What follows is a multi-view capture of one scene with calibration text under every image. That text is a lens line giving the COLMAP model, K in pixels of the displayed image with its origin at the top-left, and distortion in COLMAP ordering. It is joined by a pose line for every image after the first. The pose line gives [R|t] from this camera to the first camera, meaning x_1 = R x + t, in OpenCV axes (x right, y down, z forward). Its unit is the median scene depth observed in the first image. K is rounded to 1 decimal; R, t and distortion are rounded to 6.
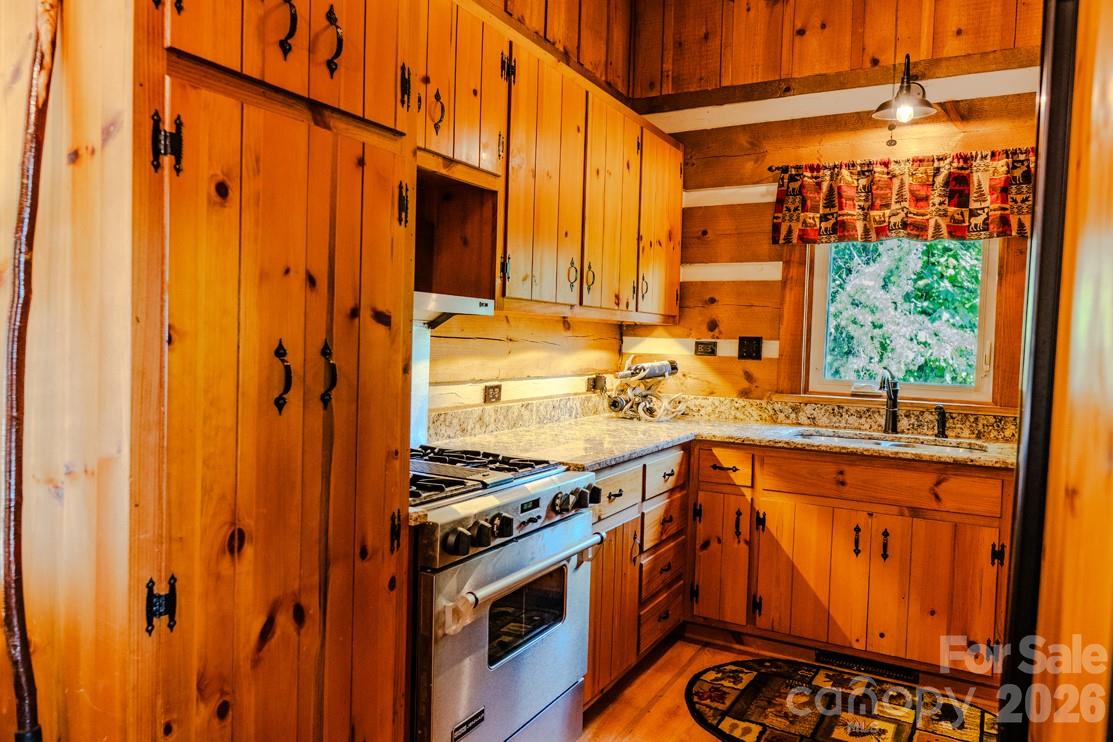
lens RADIAL K [[767.4, 0, 557.9], [0, 767.4, 373.6], [0, 0, 1]] dist [-0.003171, -0.008422]
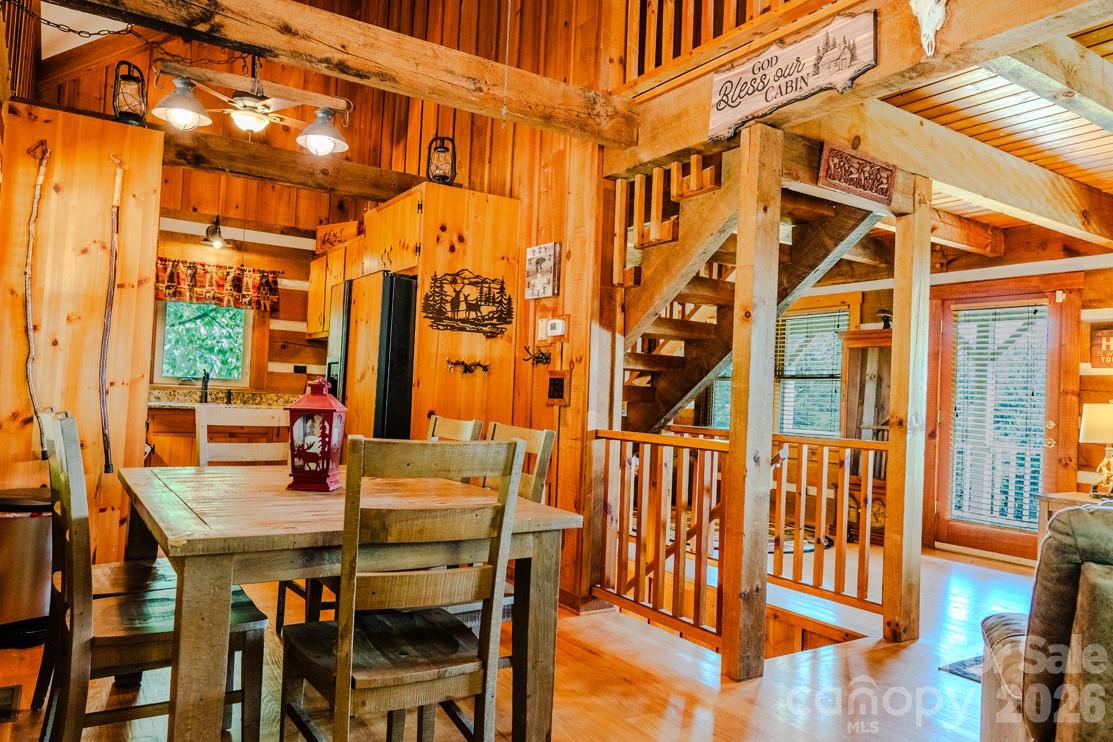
lens RADIAL K [[767.4, 0, 556.7], [0, 767.4, 367.4], [0, 0, 1]] dist [-0.003171, -0.008422]
pose [[0.462908, 0.023659, 0.886091, -0.901734], [0.009708, 0.999448, -0.031758, 0.058719], [-0.886353, 0.023303, 0.462423, -0.712304]]
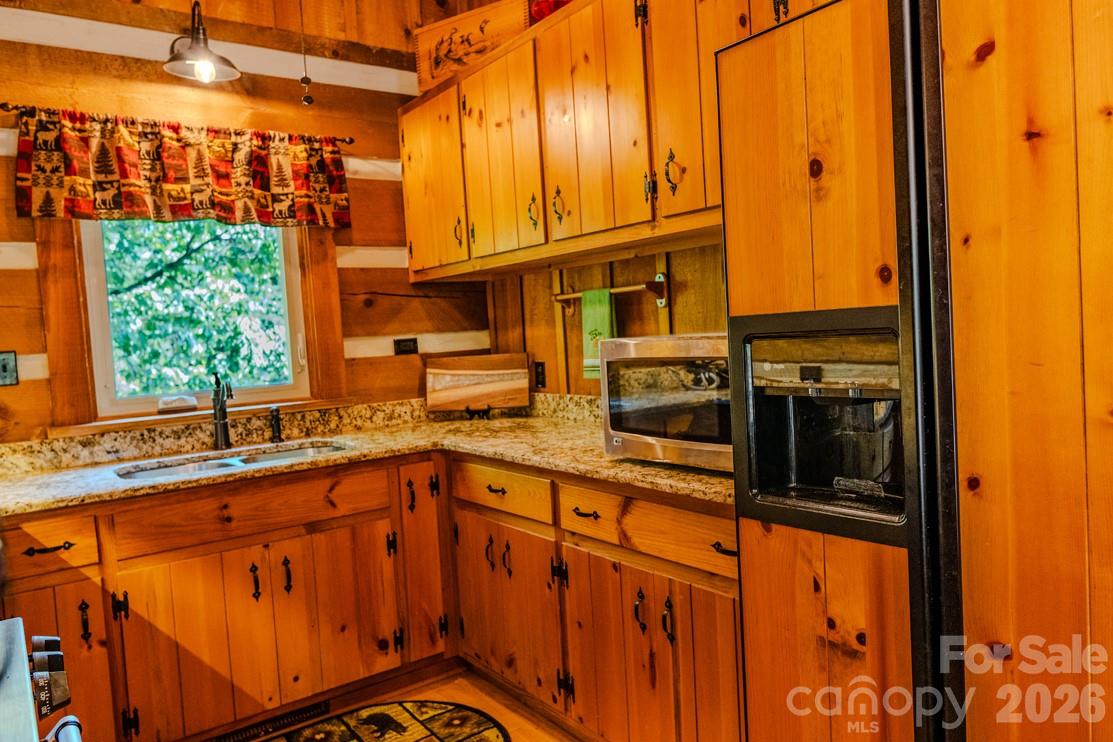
lens RADIAL K [[767.4, 0, 558.5], [0, 767.4, 368.7], [0, 0, 1]] dist [-0.003171, -0.008422]
pose [[0.407431, -0.100868, 0.907649, -0.183482], [0.112103, 0.991889, 0.059909, -0.020745], [-0.906330, 0.077341, 0.415434, 0.312481]]
